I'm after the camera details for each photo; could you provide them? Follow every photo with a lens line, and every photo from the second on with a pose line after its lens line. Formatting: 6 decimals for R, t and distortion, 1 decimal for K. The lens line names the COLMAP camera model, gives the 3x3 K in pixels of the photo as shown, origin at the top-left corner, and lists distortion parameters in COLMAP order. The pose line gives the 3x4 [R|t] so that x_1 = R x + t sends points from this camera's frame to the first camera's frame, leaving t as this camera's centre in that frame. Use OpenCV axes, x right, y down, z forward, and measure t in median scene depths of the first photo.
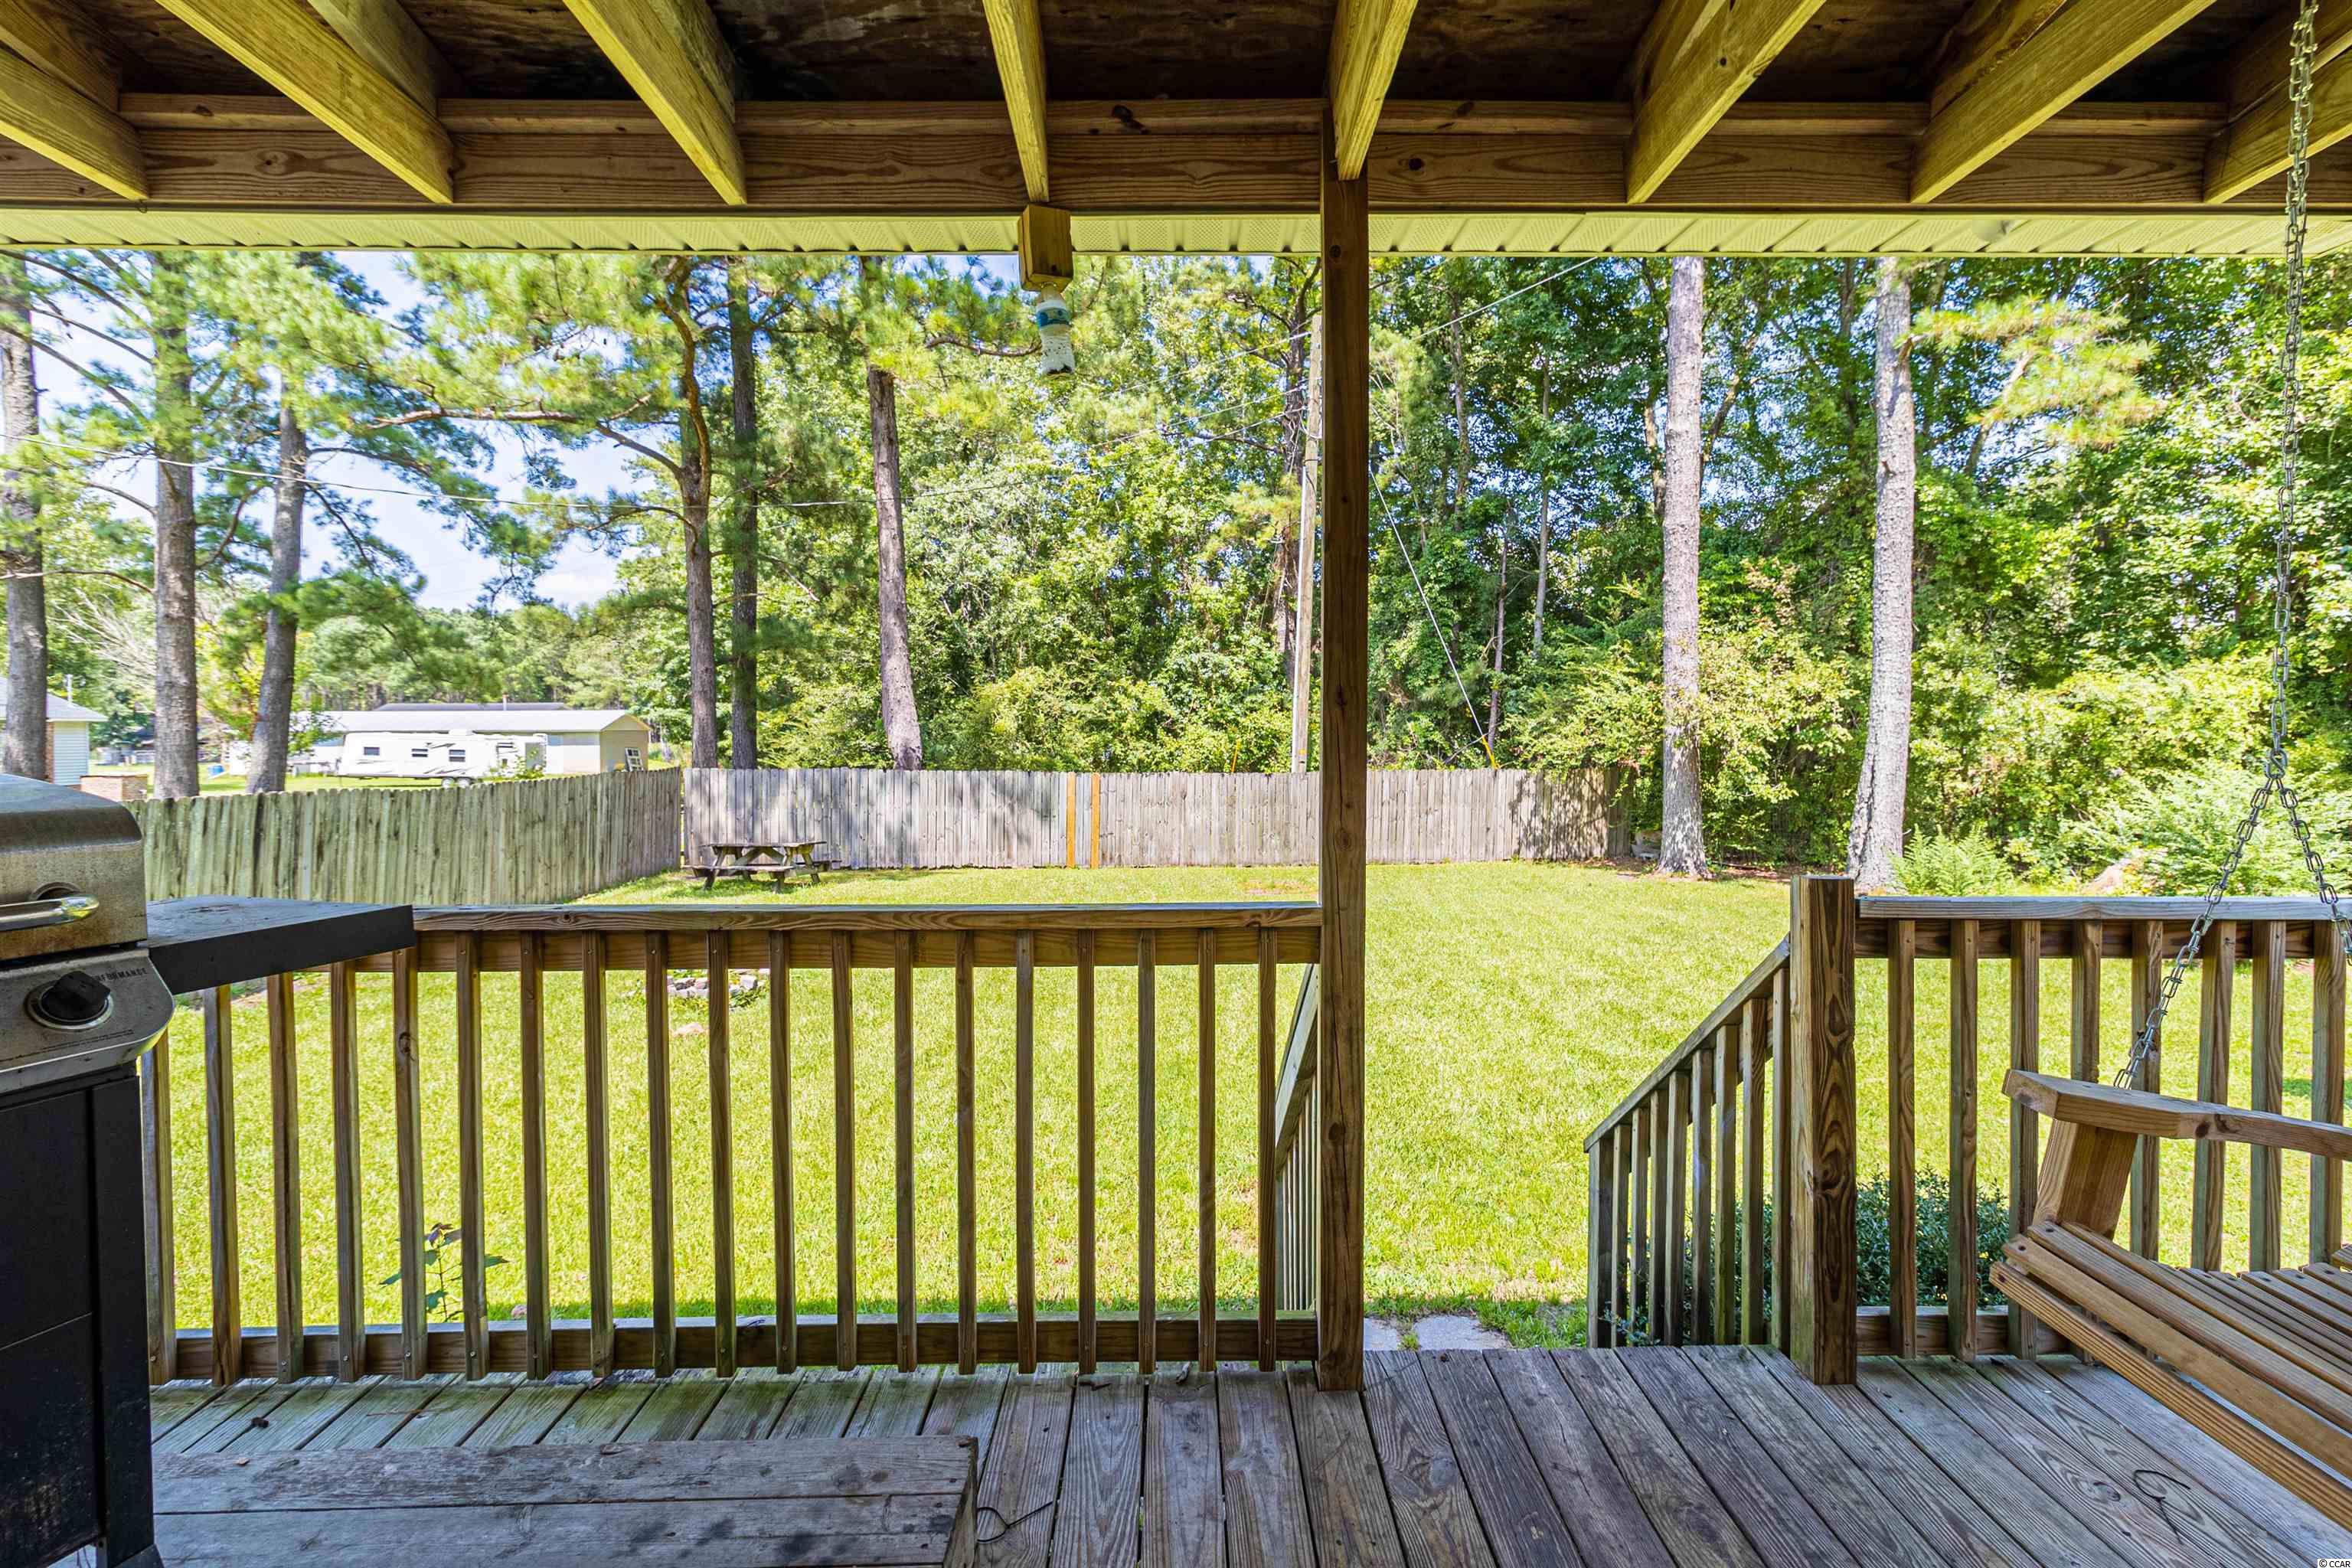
lens RADIAL K [[1085.2, 0, 1194.1], [0, 1085.2, 759.2], [0, 0, 1]] dist [0.004280, 0.001590]
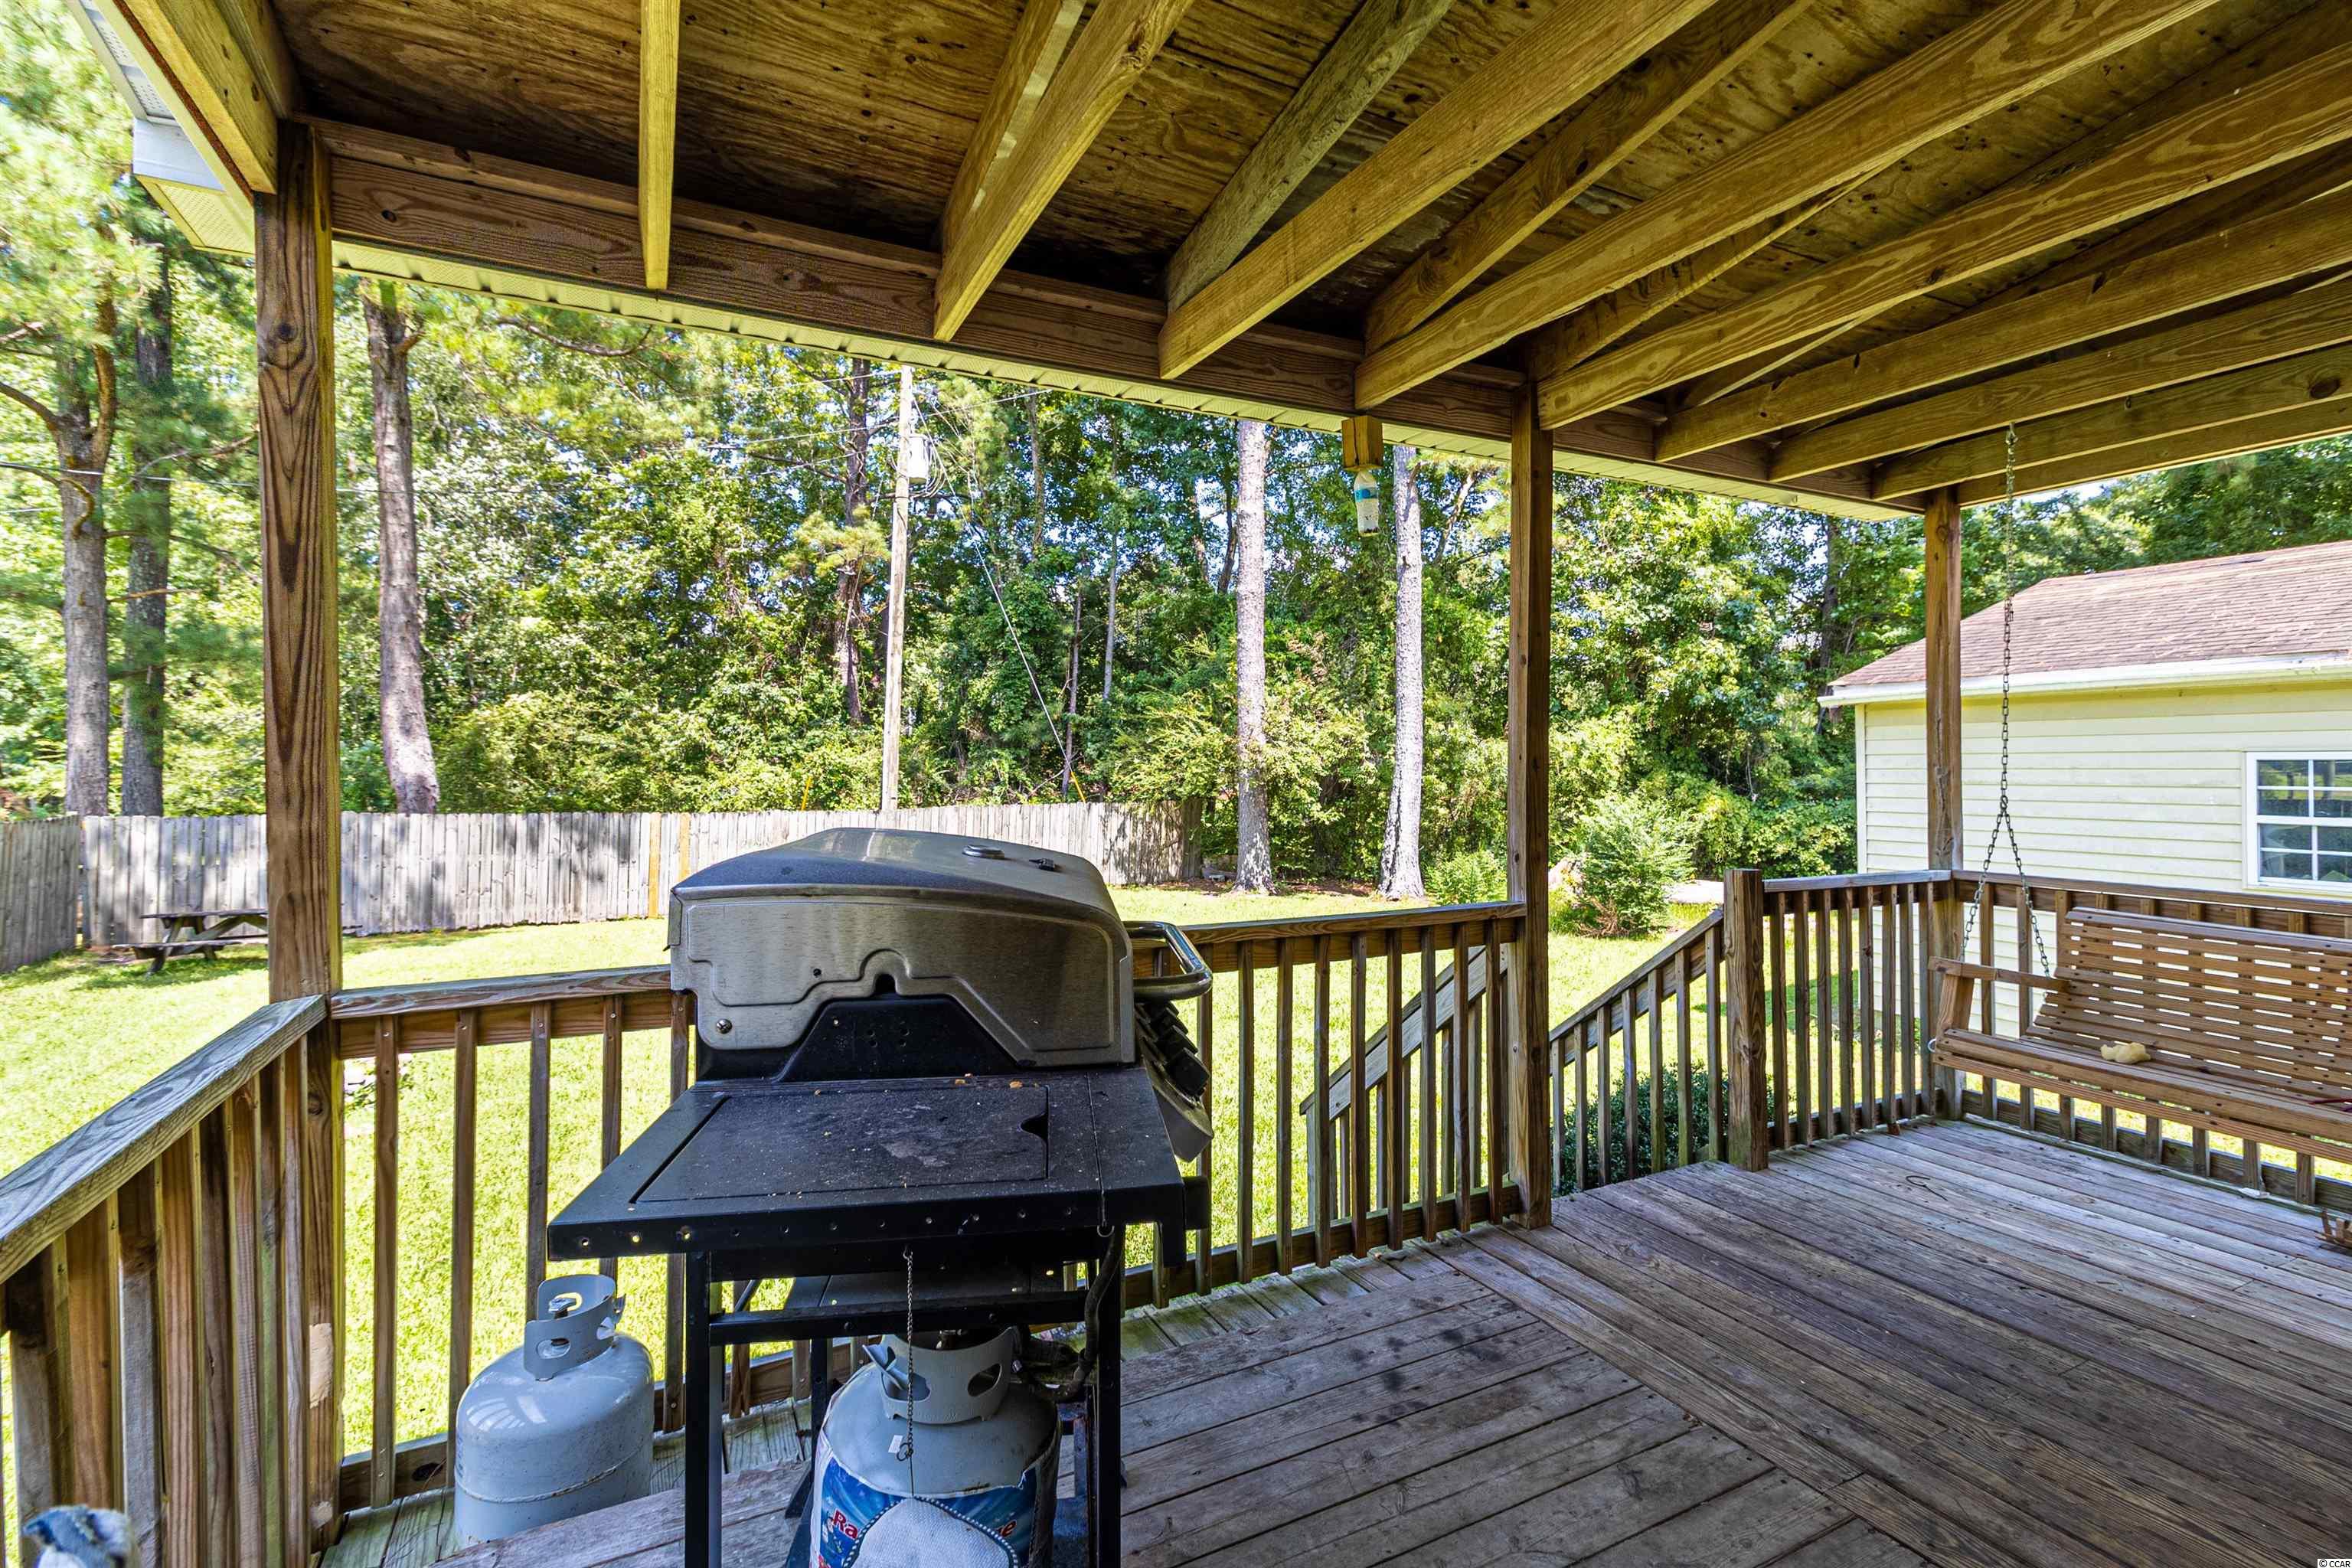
lens RADIAL K [[1085.2, 0, 1194.1], [0, 1085.2, 759.2], [0, 0, 1]] dist [0.004280, 0.001590]
pose [[0.898521, 0.004106, 0.438911, -0.102948], [0.009257, 0.999557, -0.028301, -0.002739], [-0.438832, 0.029492, 0.898085, -0.016532]]
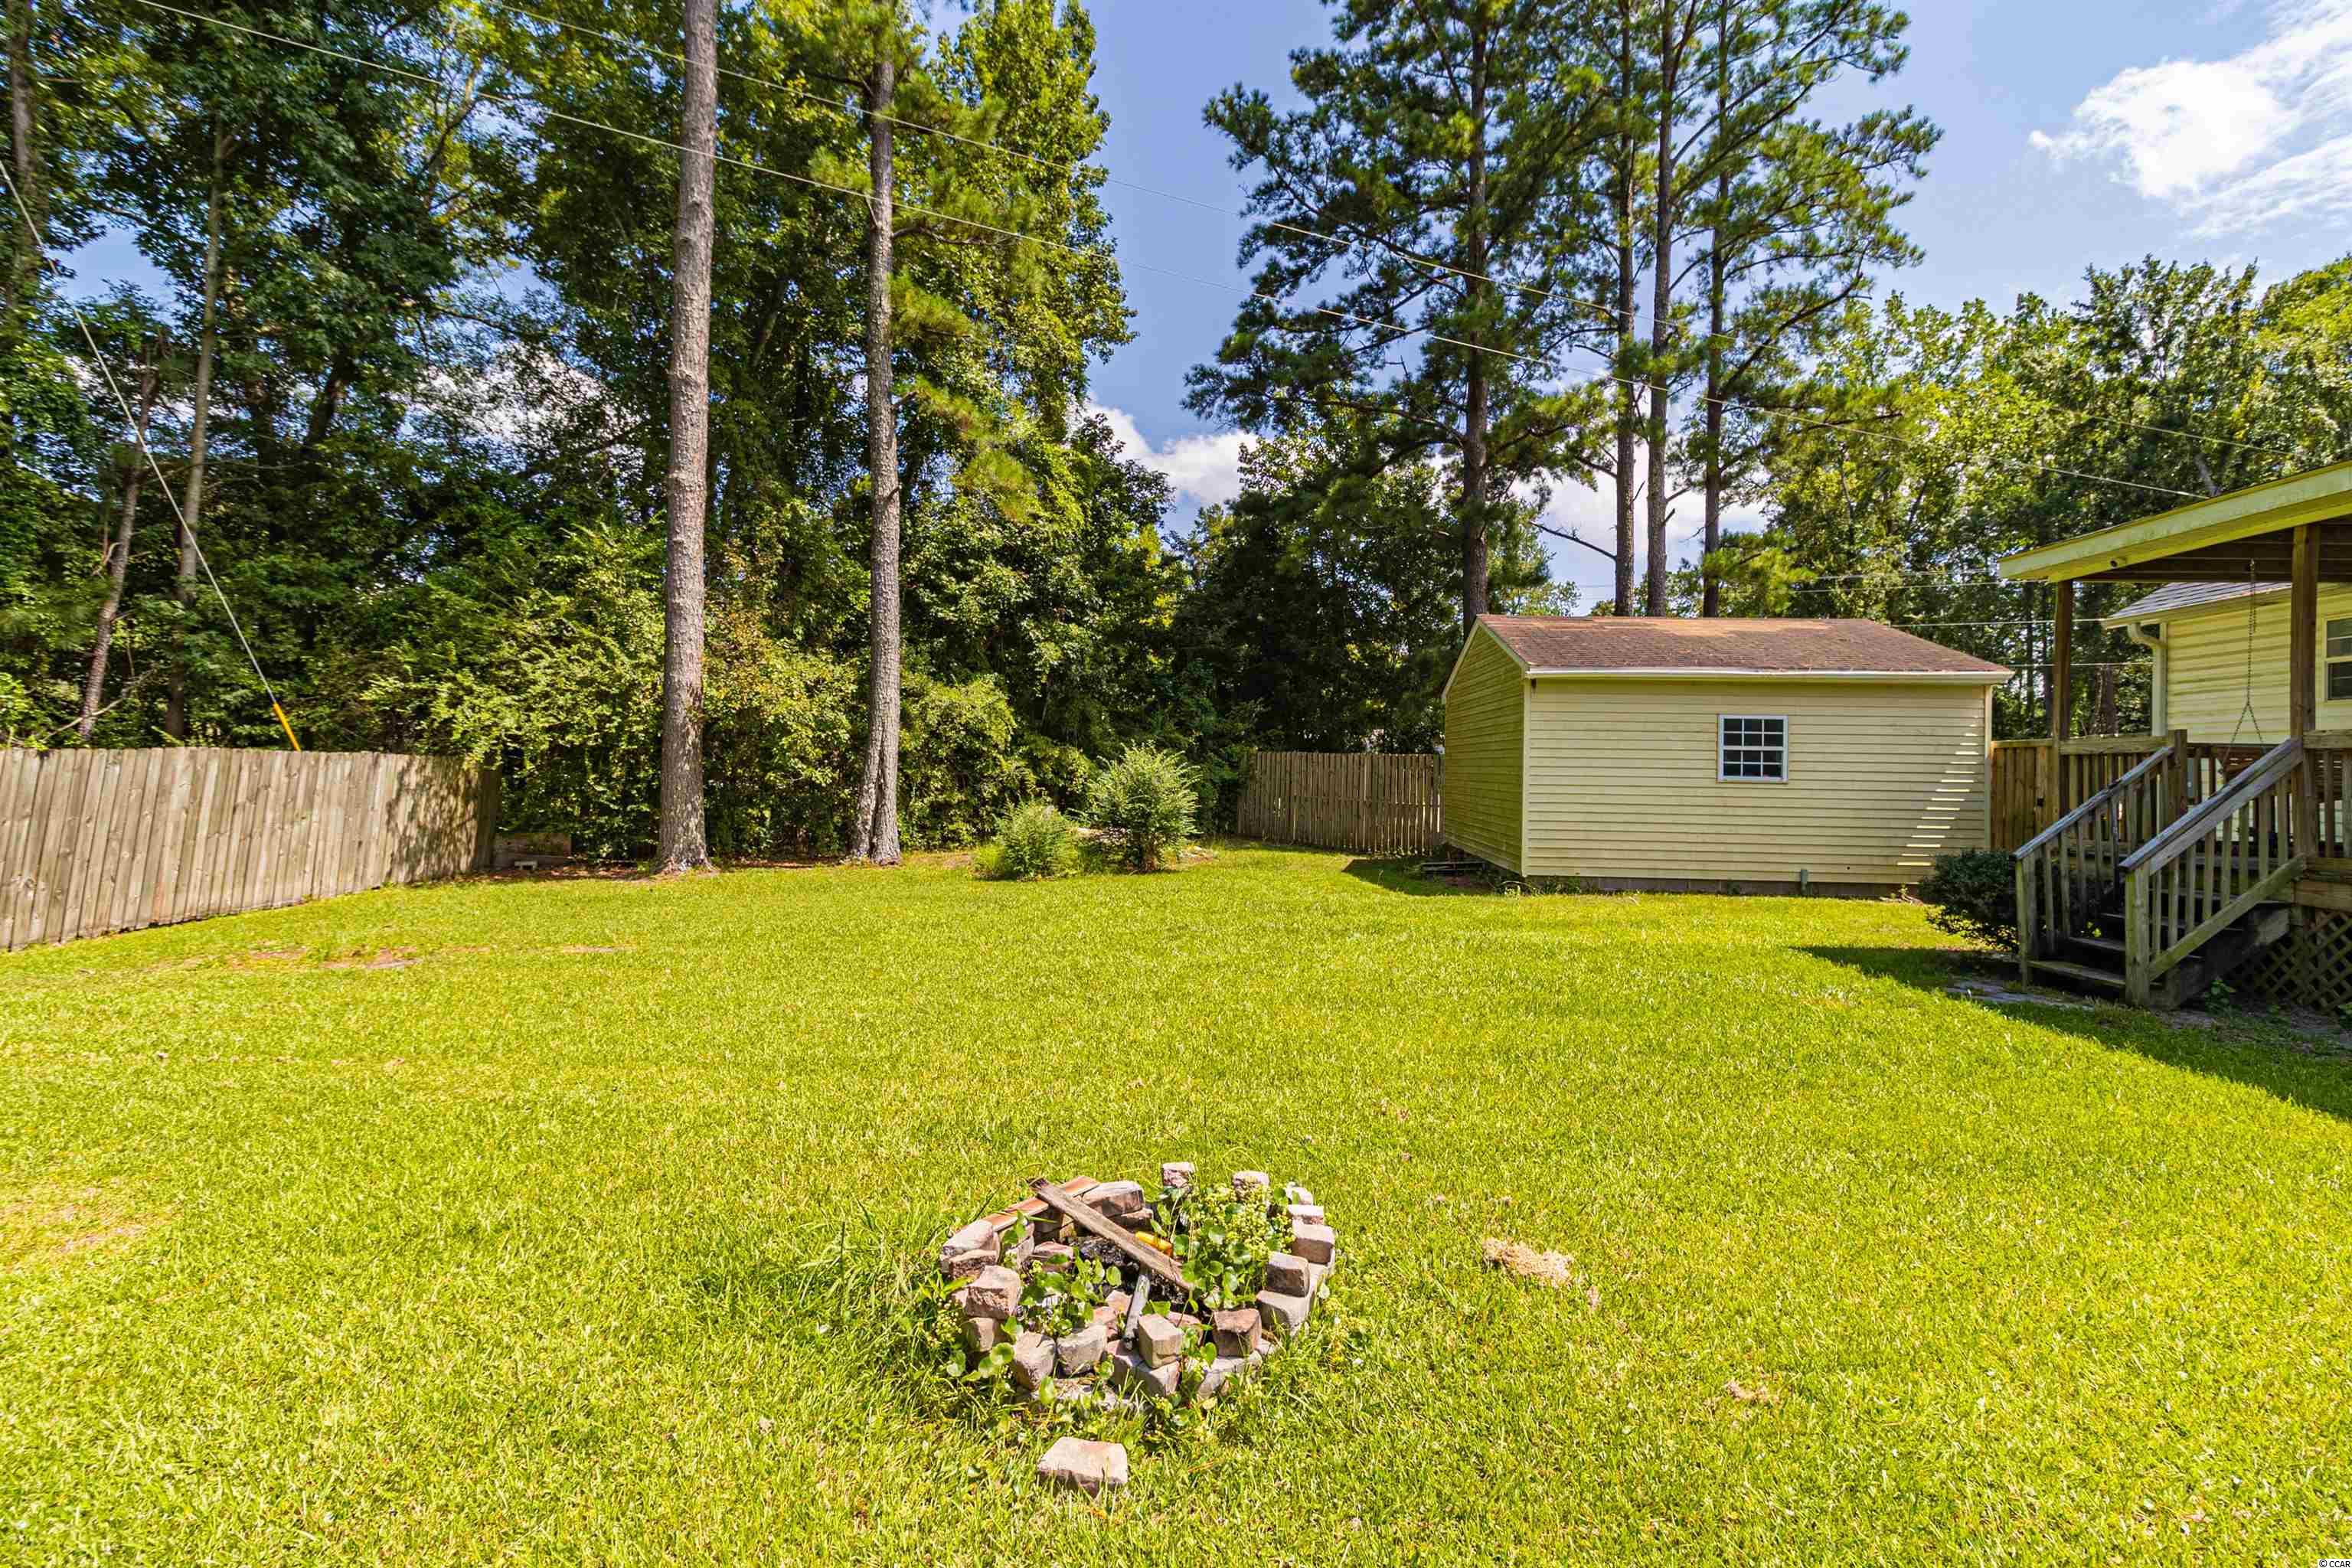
lens RADIAL K [[1085.2, 0, 1194.1], [0, 1085.2, 759.2], [0, 0, 1]] dist [0.004280, 0.001590]
pose [[0.067203, 0.012236, 0.997664, -0.378785], [0.005814, 0.999903, -0.012655, 0.025305], [-0.997722, 0.006650, 0.067125, 0.463712]]
